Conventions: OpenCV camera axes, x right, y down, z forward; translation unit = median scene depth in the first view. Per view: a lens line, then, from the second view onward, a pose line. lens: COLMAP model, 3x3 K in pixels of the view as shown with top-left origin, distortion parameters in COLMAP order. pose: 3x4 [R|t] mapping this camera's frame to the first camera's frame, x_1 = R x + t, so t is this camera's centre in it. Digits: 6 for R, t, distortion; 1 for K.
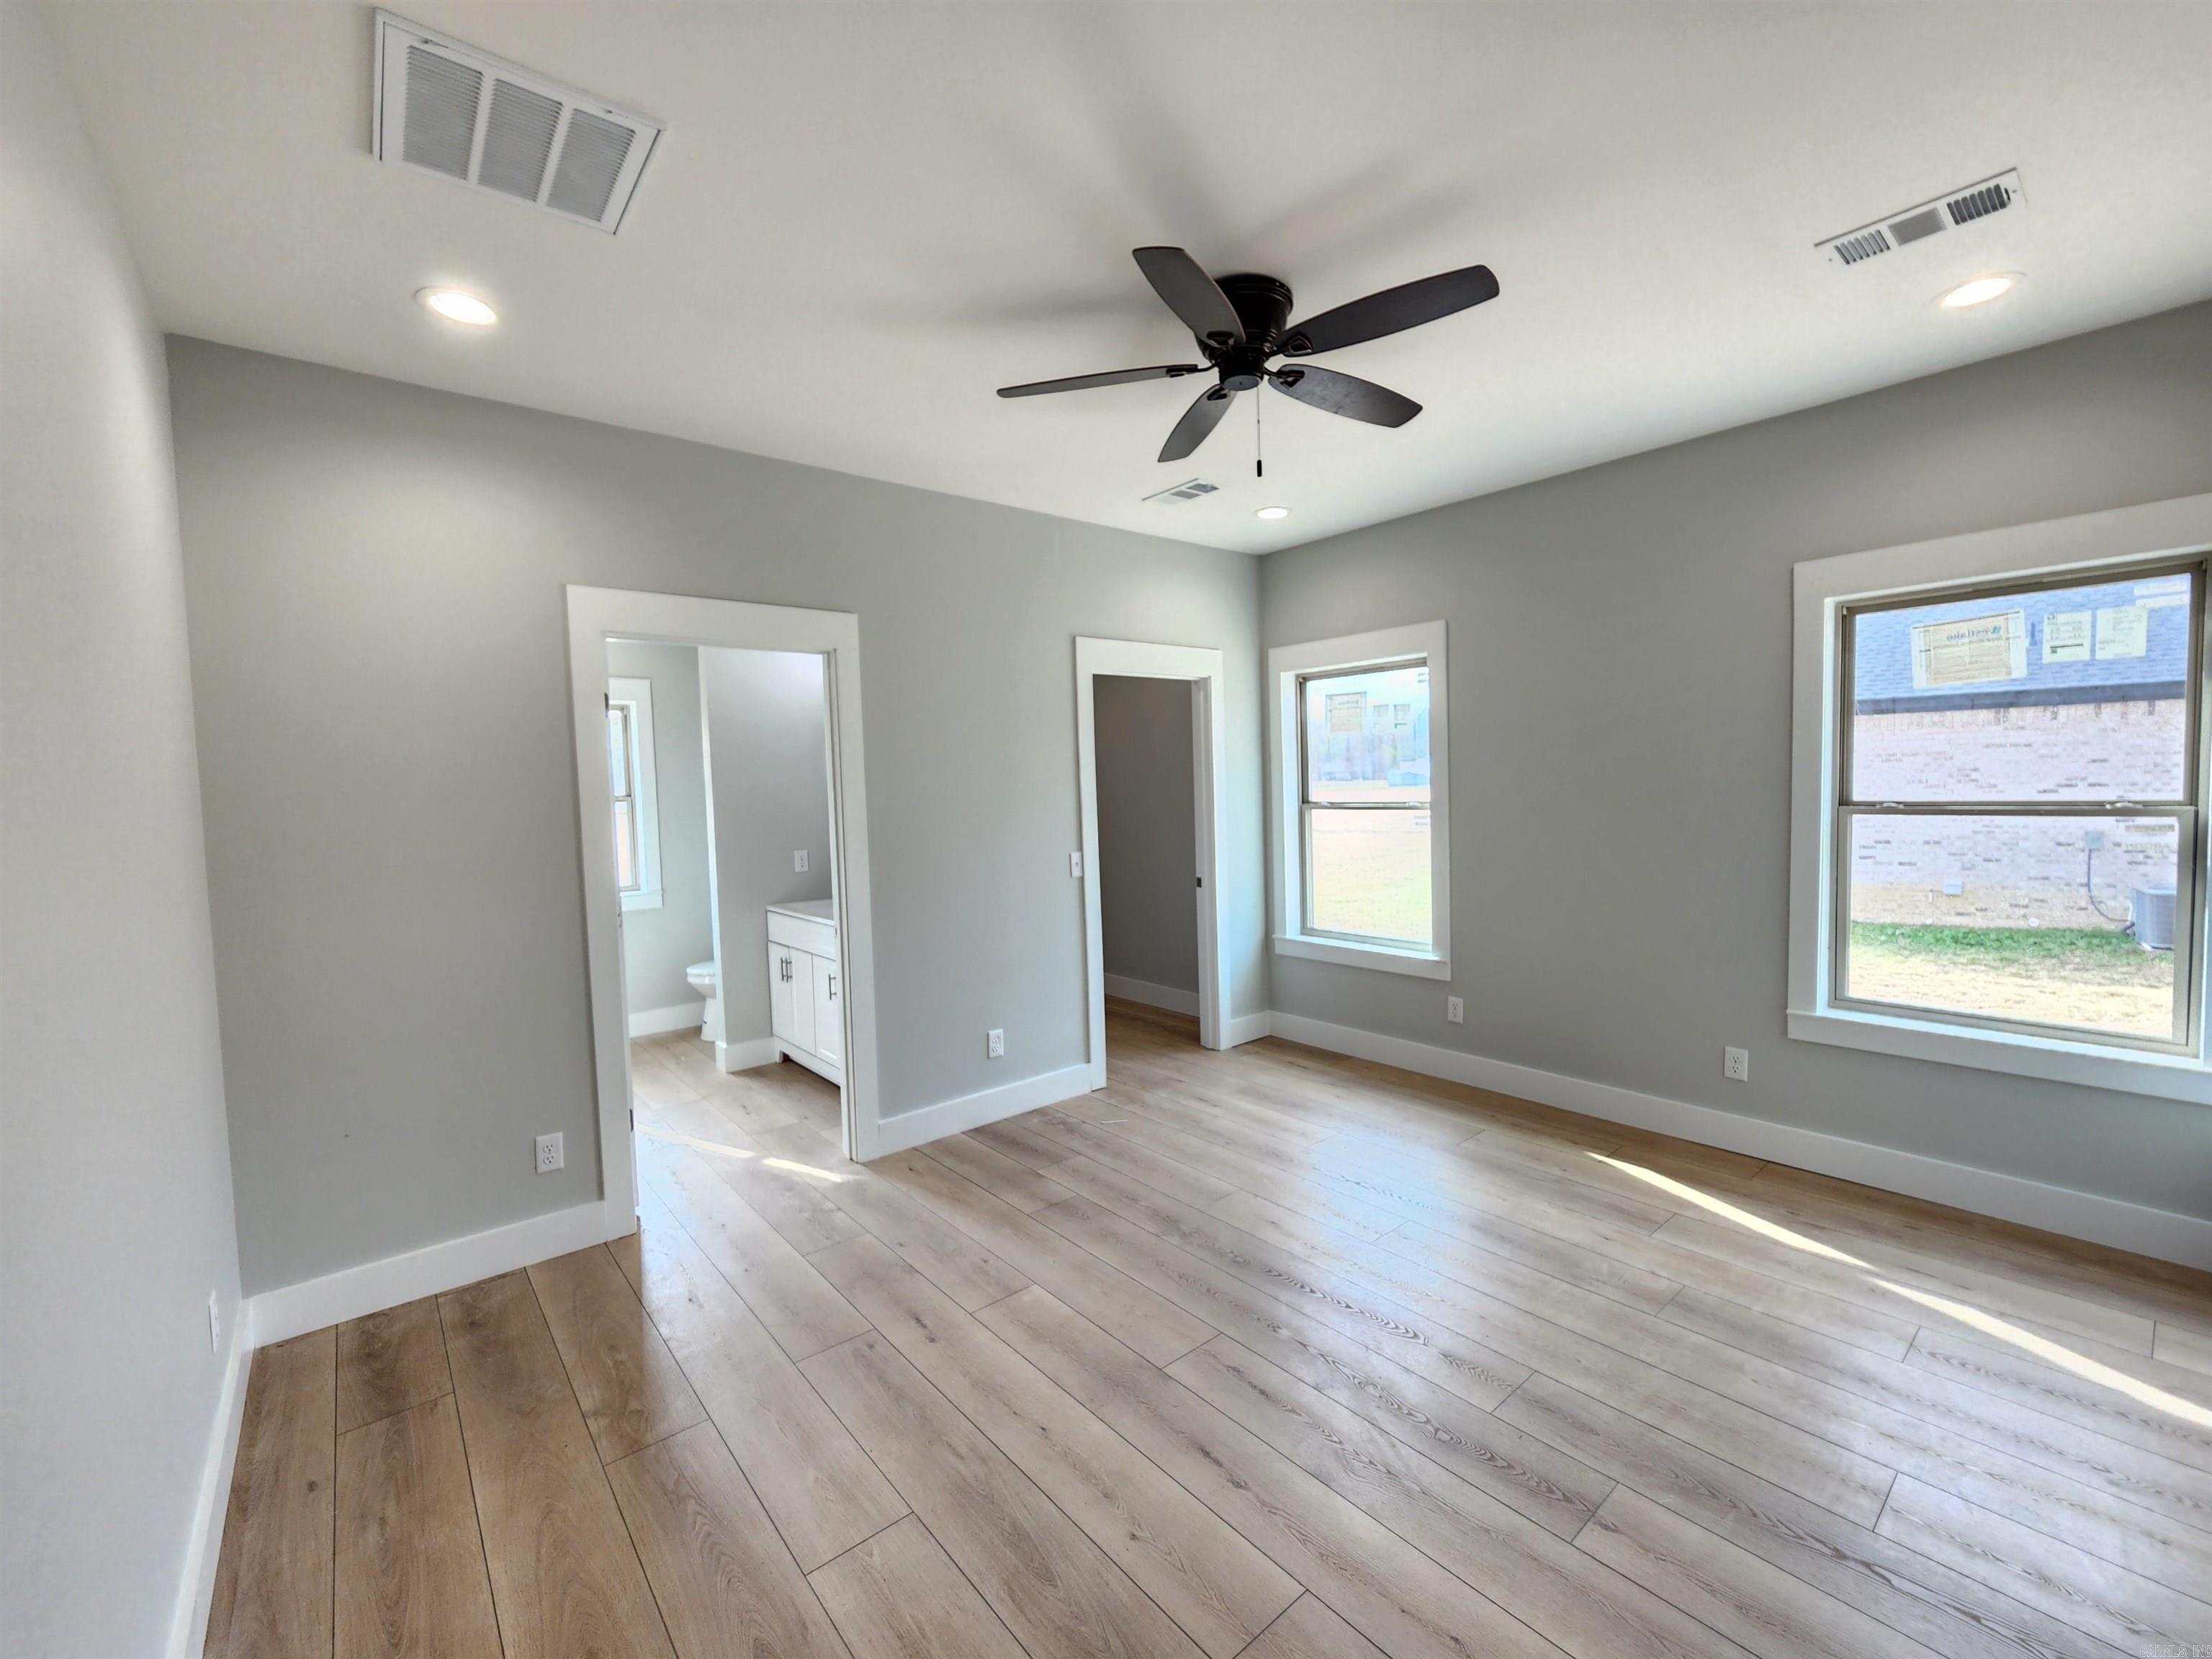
lens RADIAL K [[903.2, 0, 1114.4], [0, 903.2, 826.4], [0, 0, 1]] dist [-0.002822, -0.000364]
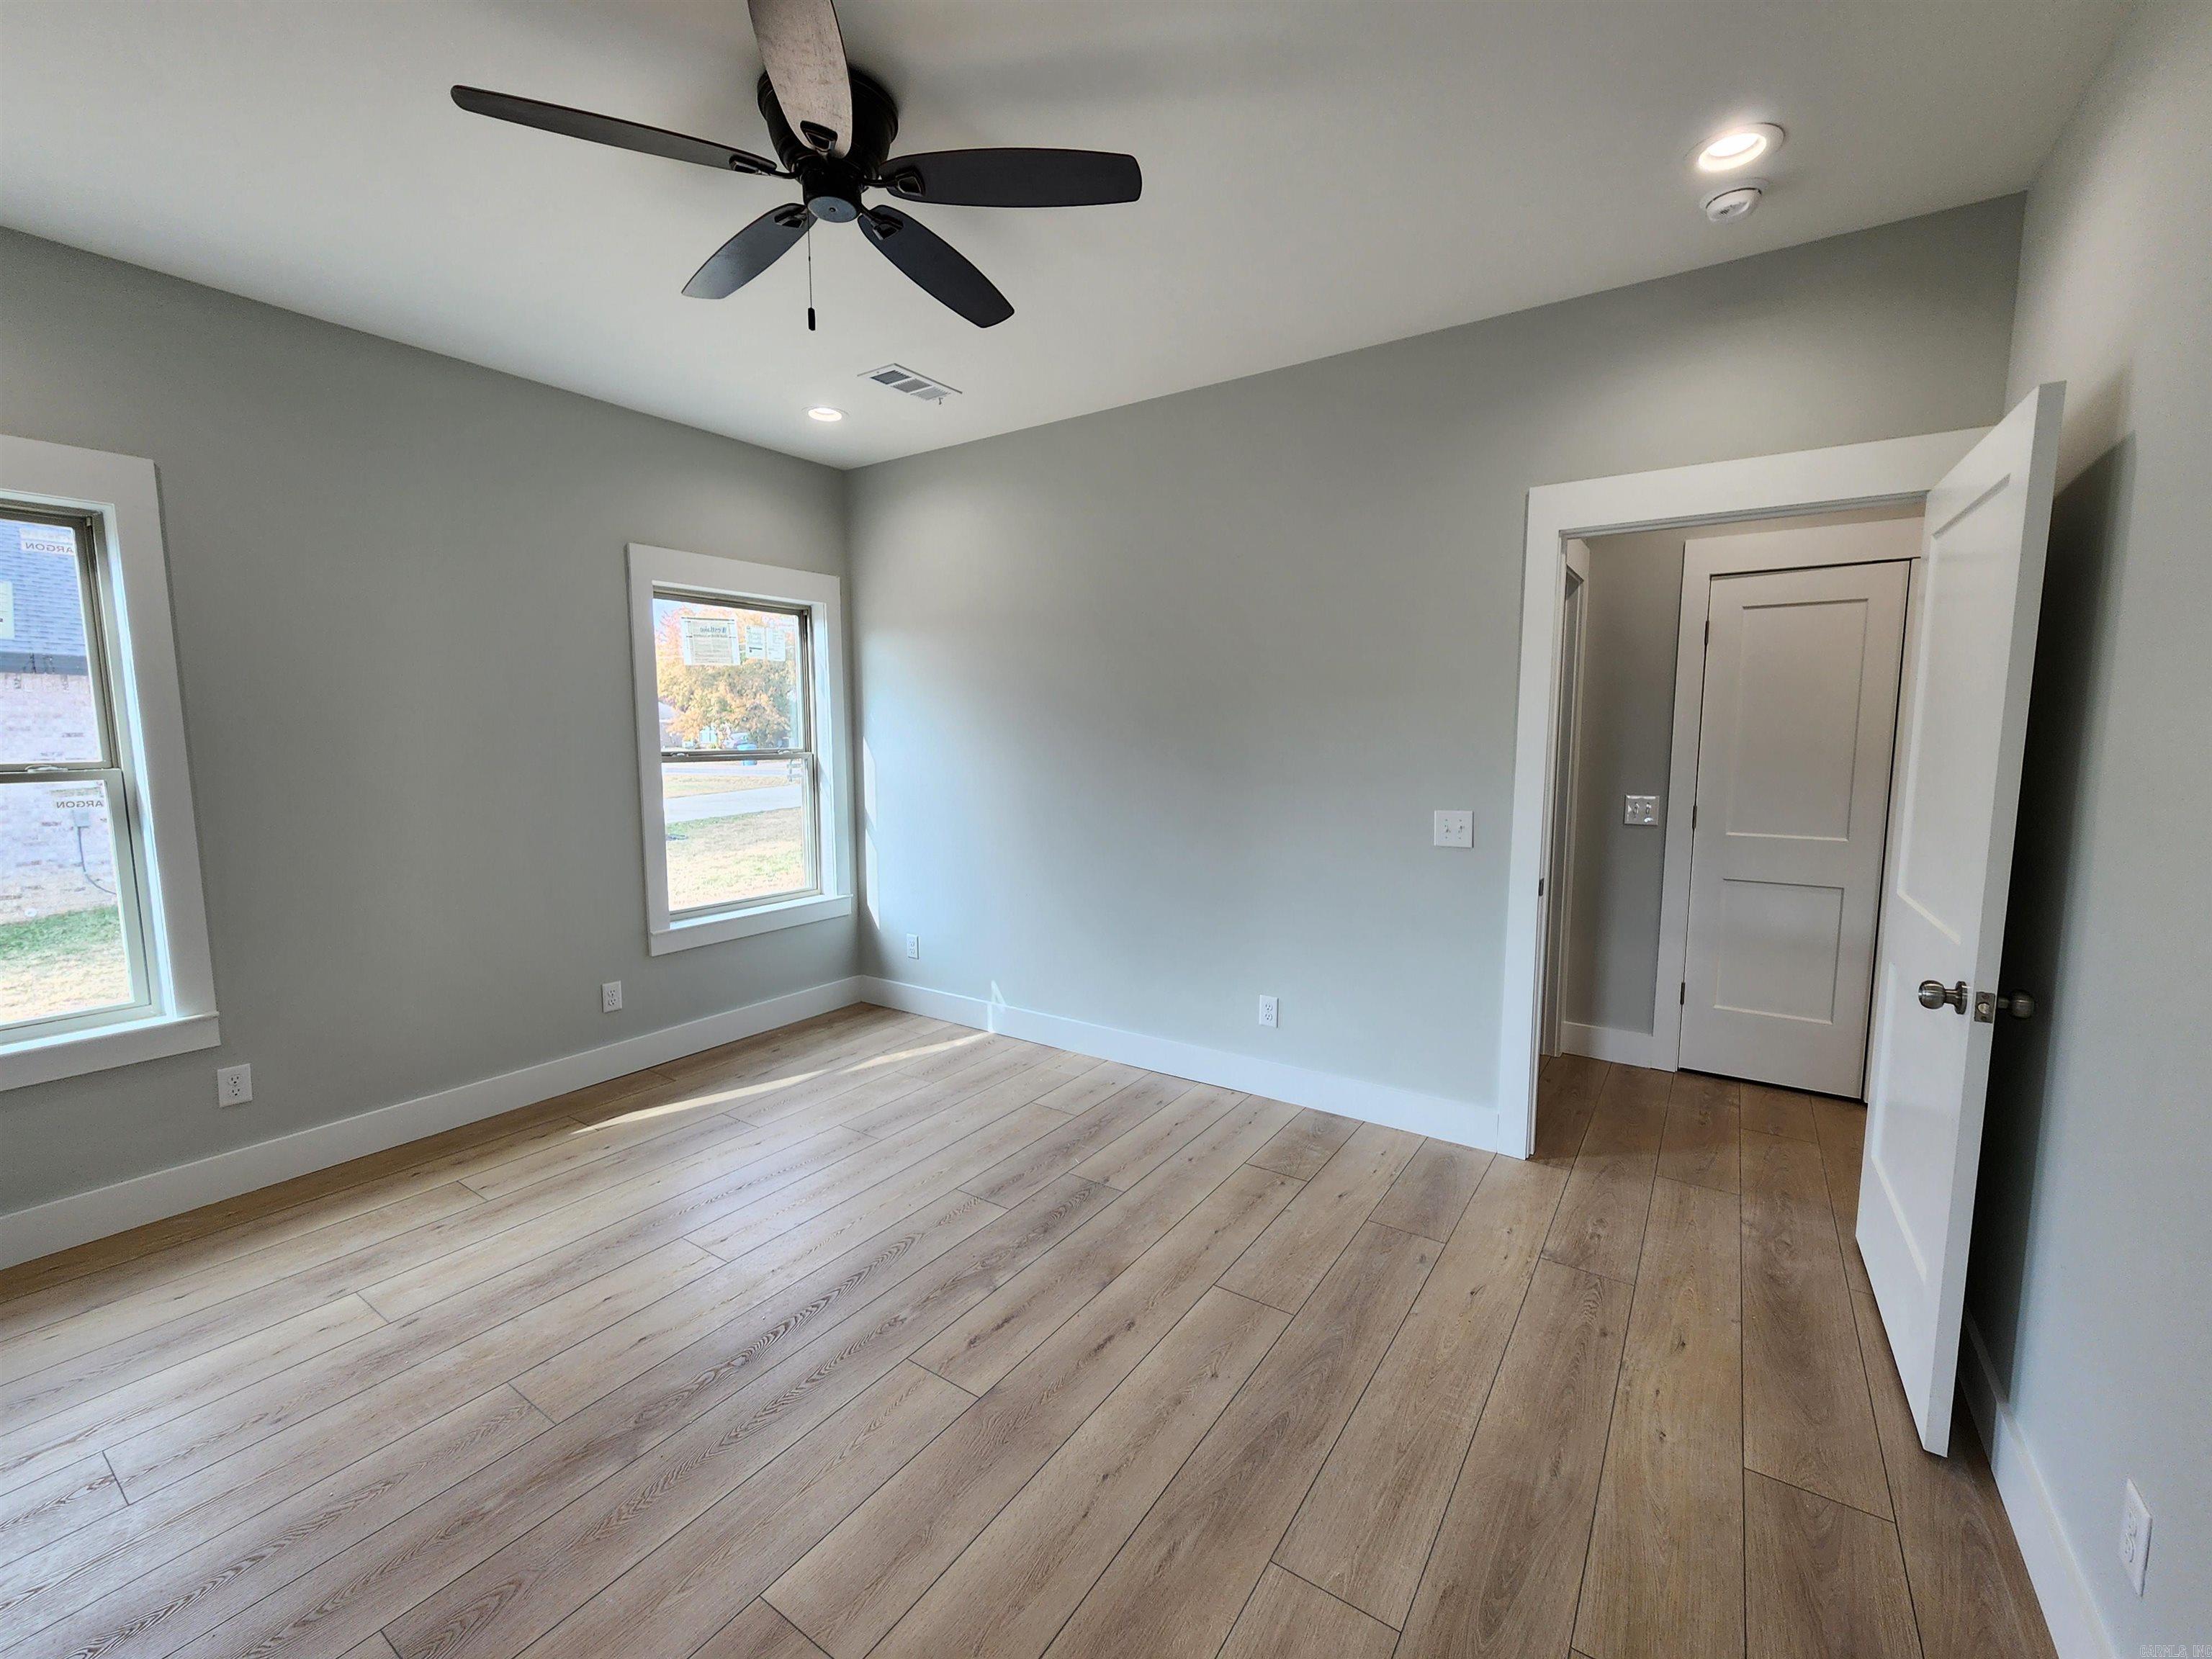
lens RADIAL K [[903.2, 0, 1114.4], [0, 903.2, 826.4], [0, 0, 1]] dist [-0.002822, -0.000364]
pose [[-0.265565, -0.074862, 0.961182, -0.518978], [0.056910, 0.994025, 0.093143, -0.006613], [-0.962412, 0.079437, -0.259718, 0.716717]]
